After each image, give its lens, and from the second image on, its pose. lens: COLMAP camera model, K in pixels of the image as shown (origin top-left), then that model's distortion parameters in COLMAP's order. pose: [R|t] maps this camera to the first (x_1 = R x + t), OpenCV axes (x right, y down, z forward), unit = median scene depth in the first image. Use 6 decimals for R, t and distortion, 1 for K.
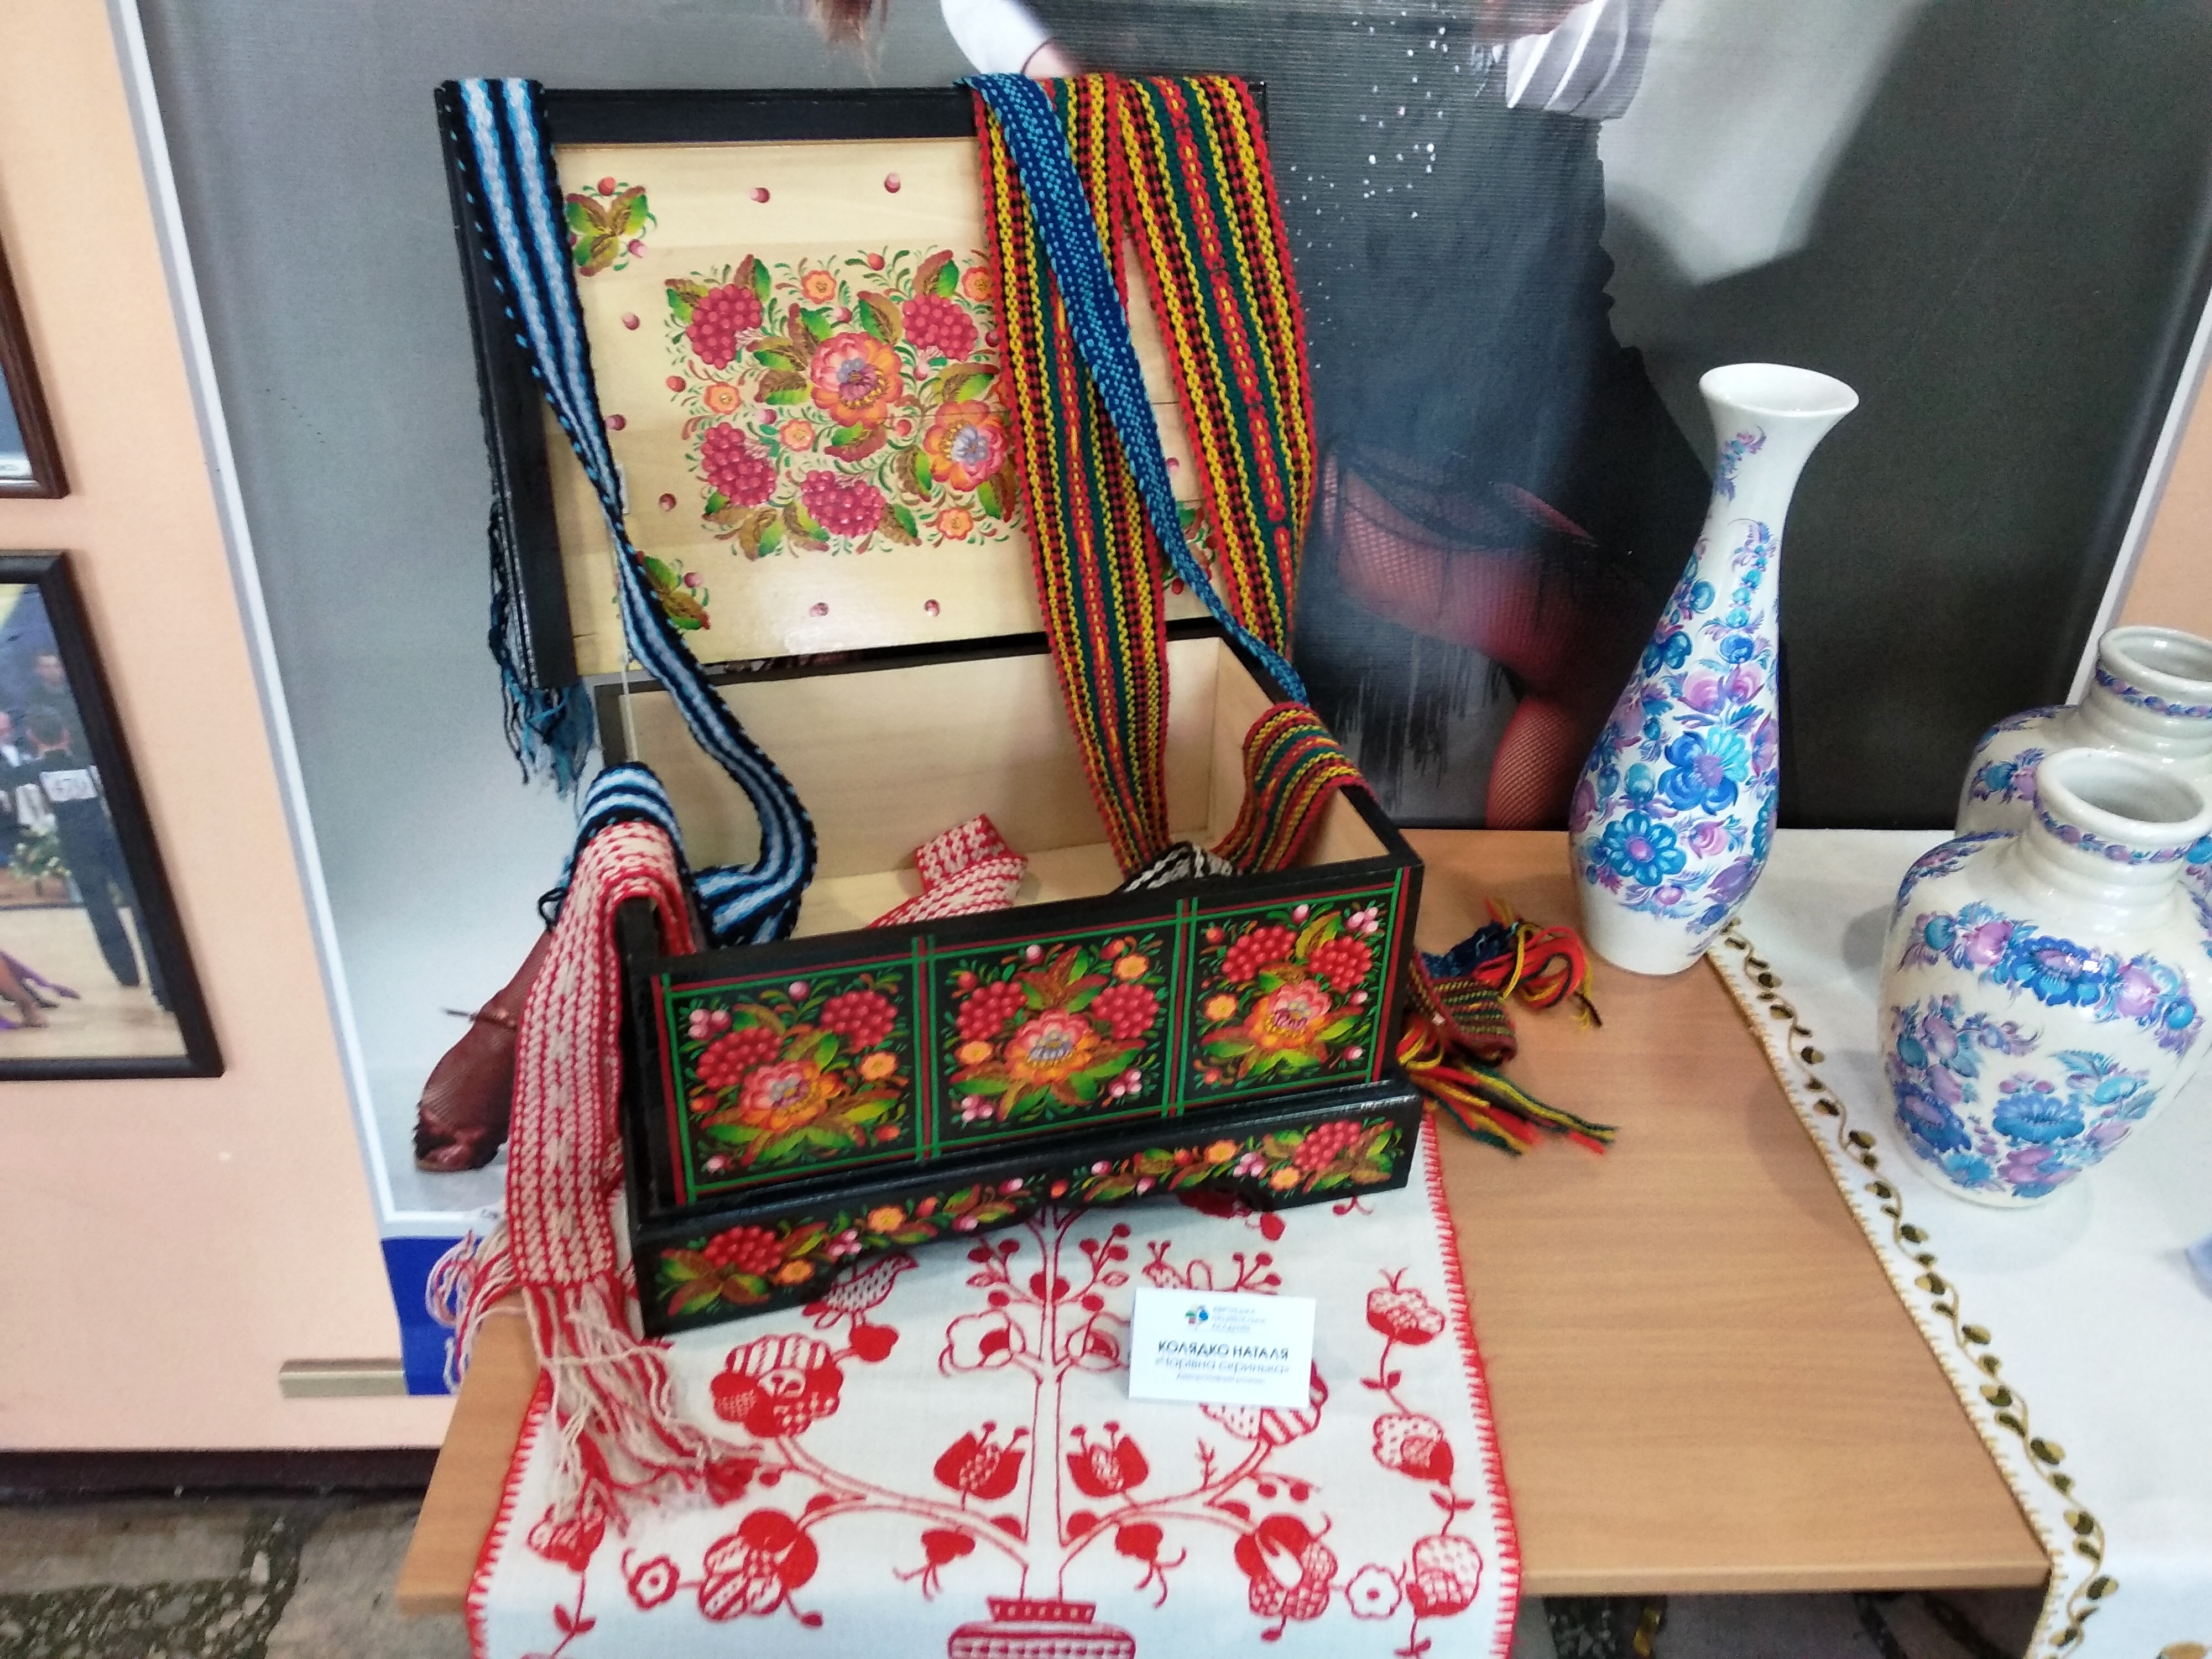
lens RADIAL K [[1688.9, 0, 1093.5], [0, 1688.9, 821.0], [0, 0, 1]] dist [0.044533, -0.051110]
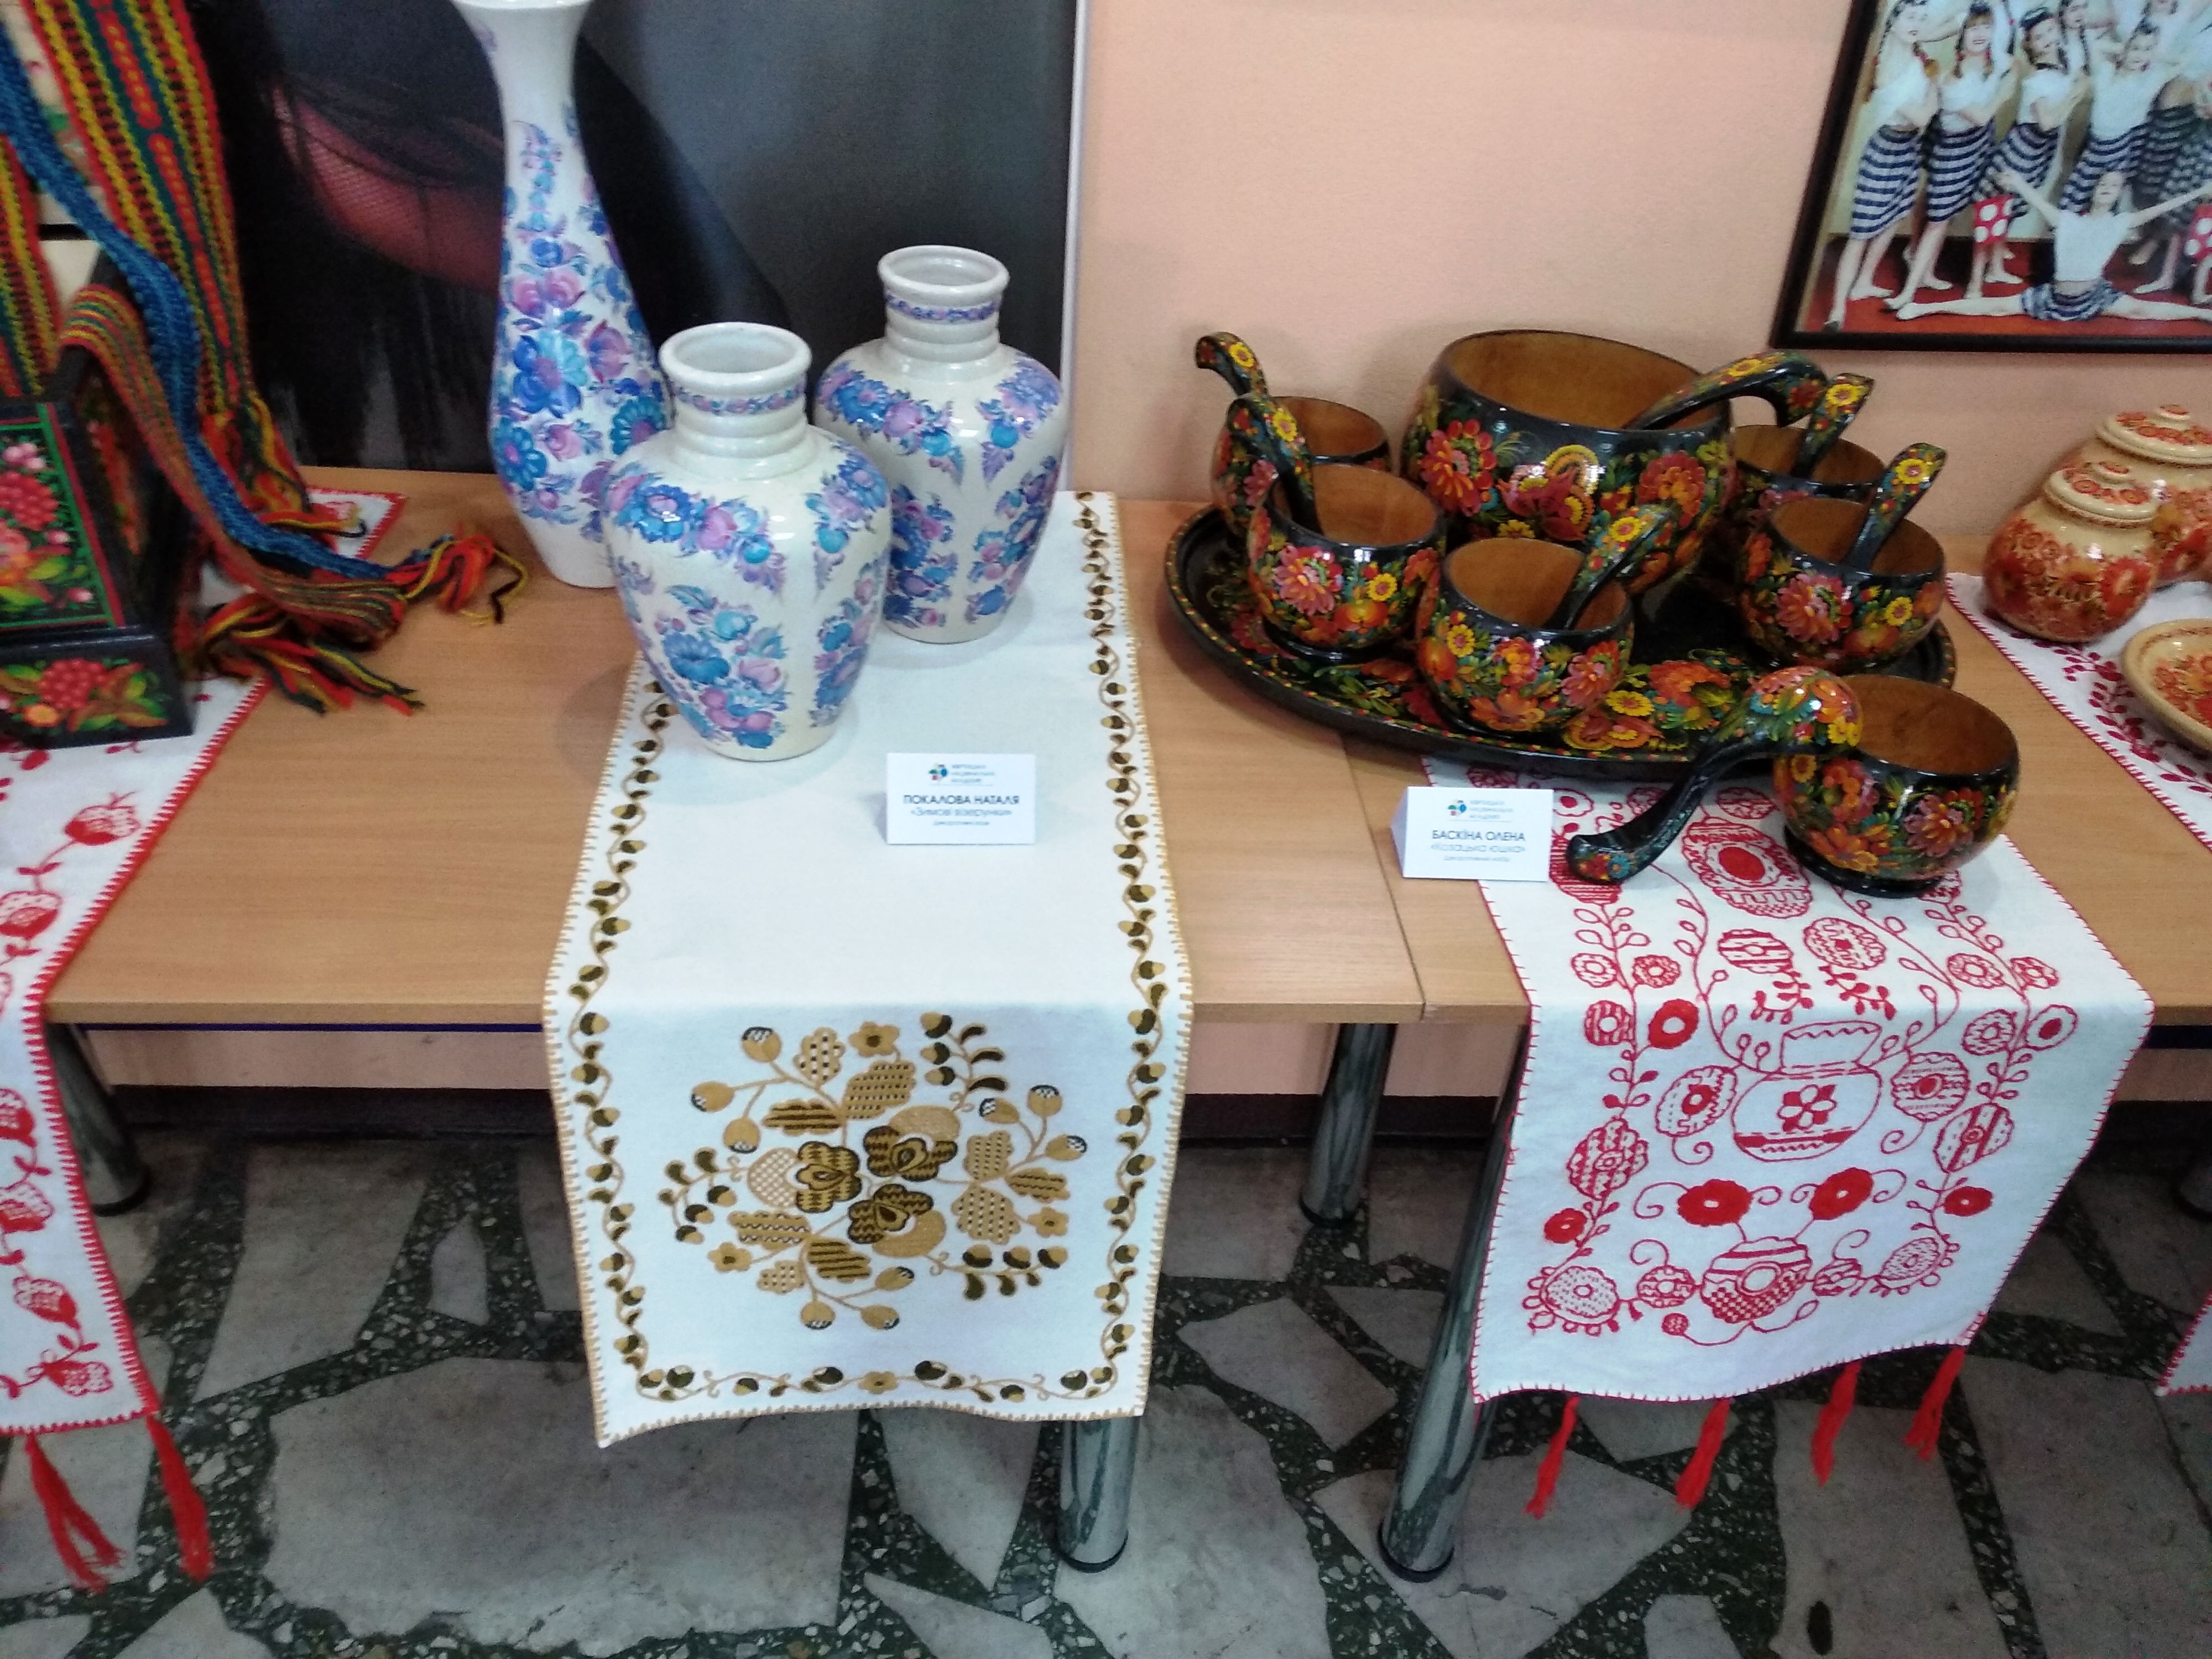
lens RADIAL K [[1688.9, 0, 1103.3], [0, 1688.9, 825.2], [0, 0, 1]] dist [0.044533, -0.051110]
pose [[0.999168, 0.008897, 0.039813, 0.699656], [-0.012042, 0.996765, 0.079465, 0.172596], [-0.038977, -0.079879, 0.996042, -0.119201]]
